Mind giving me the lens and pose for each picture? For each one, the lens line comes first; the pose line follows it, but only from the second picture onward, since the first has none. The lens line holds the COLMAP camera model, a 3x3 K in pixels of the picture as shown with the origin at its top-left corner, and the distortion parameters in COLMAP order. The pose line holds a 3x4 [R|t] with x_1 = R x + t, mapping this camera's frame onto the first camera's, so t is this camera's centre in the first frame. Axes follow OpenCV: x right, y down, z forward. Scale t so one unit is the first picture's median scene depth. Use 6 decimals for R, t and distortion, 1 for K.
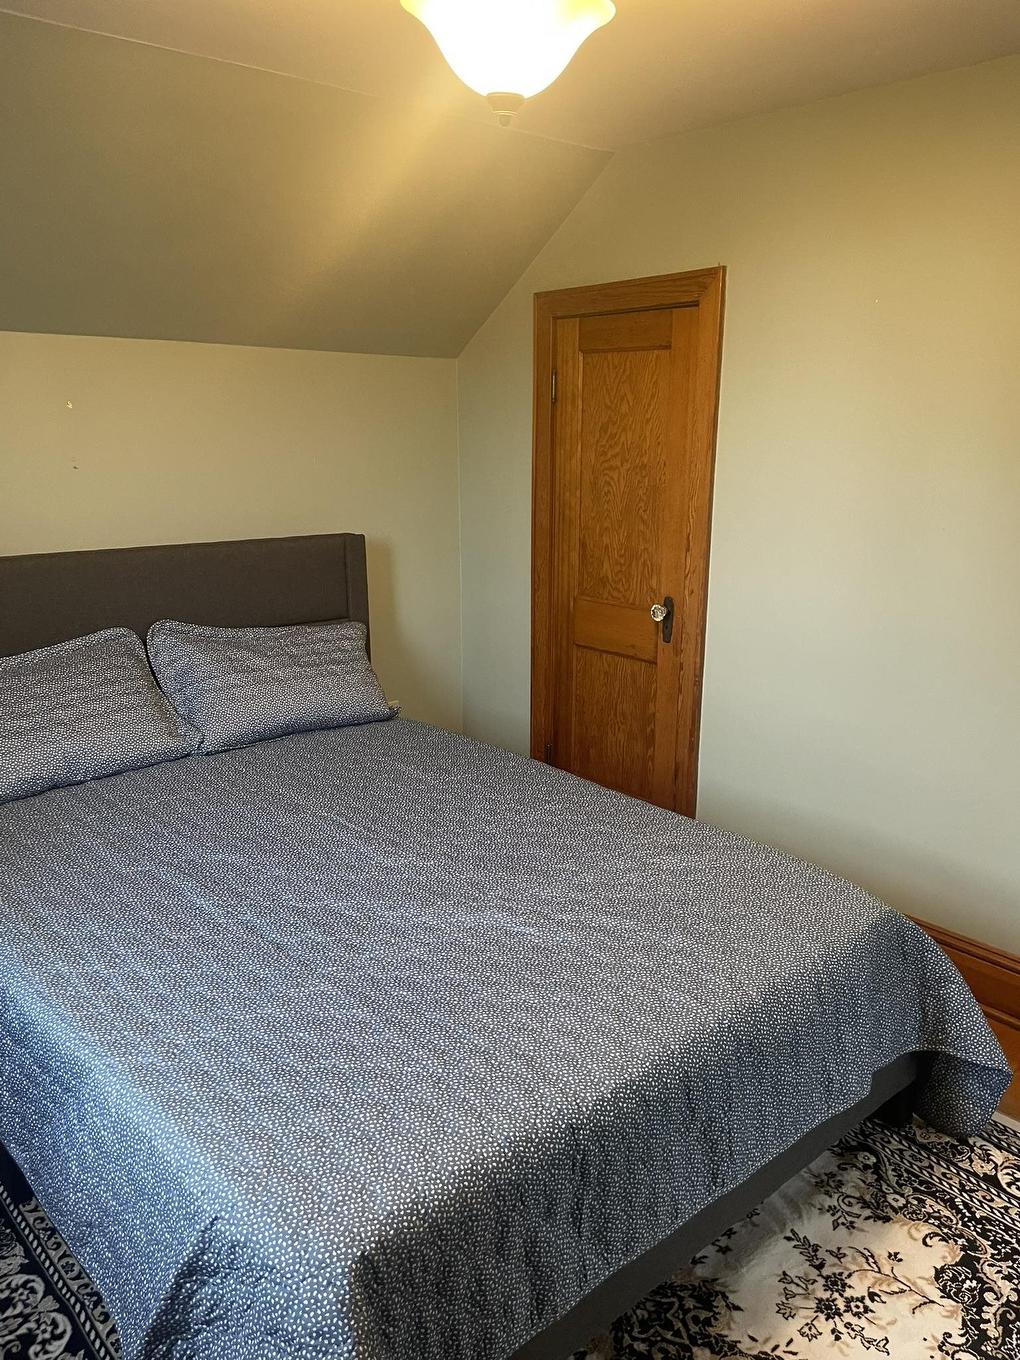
lens RADIAL K [[1026.9, 0, 518.3], [0, 1026.9, 695.5], [0, 0, 1]] dist [0.085734, -0.132624]
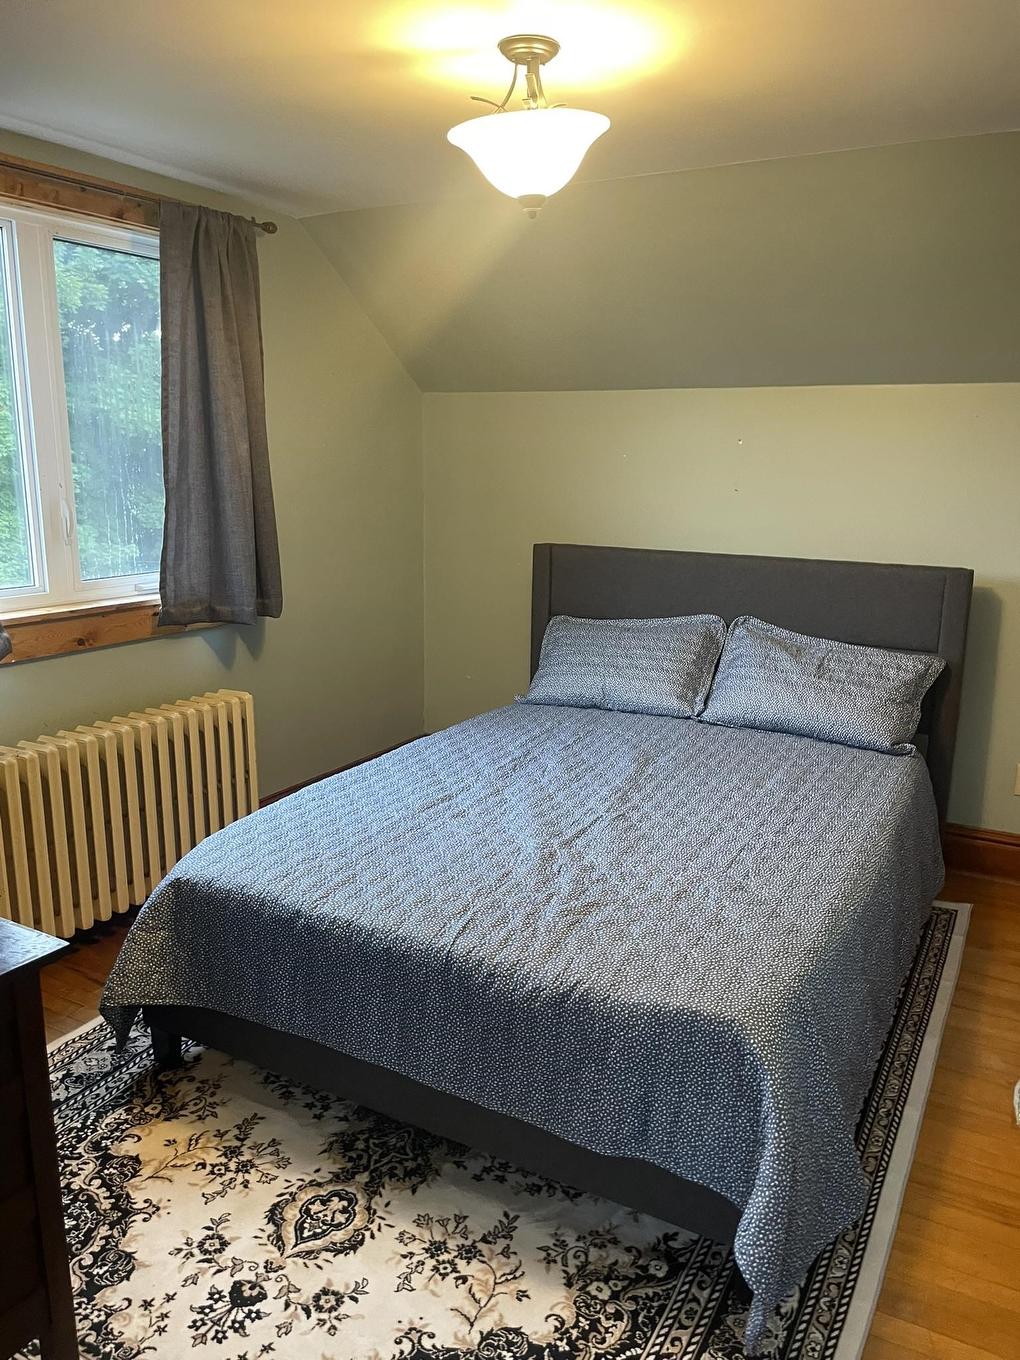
lens RADIAL K [[1026.9, 0, 518.3], [0, 1026.9, 695.5], [0, 0, 1]] dist [0.085734, -0.132624]
pose [[0.333063, 0.218766, -0.917175, 1.139503], [-0.255938, 0.957169, 0.135364, -0.128452], [0.907505, 0.189655, 0.374788, 0.529991]]
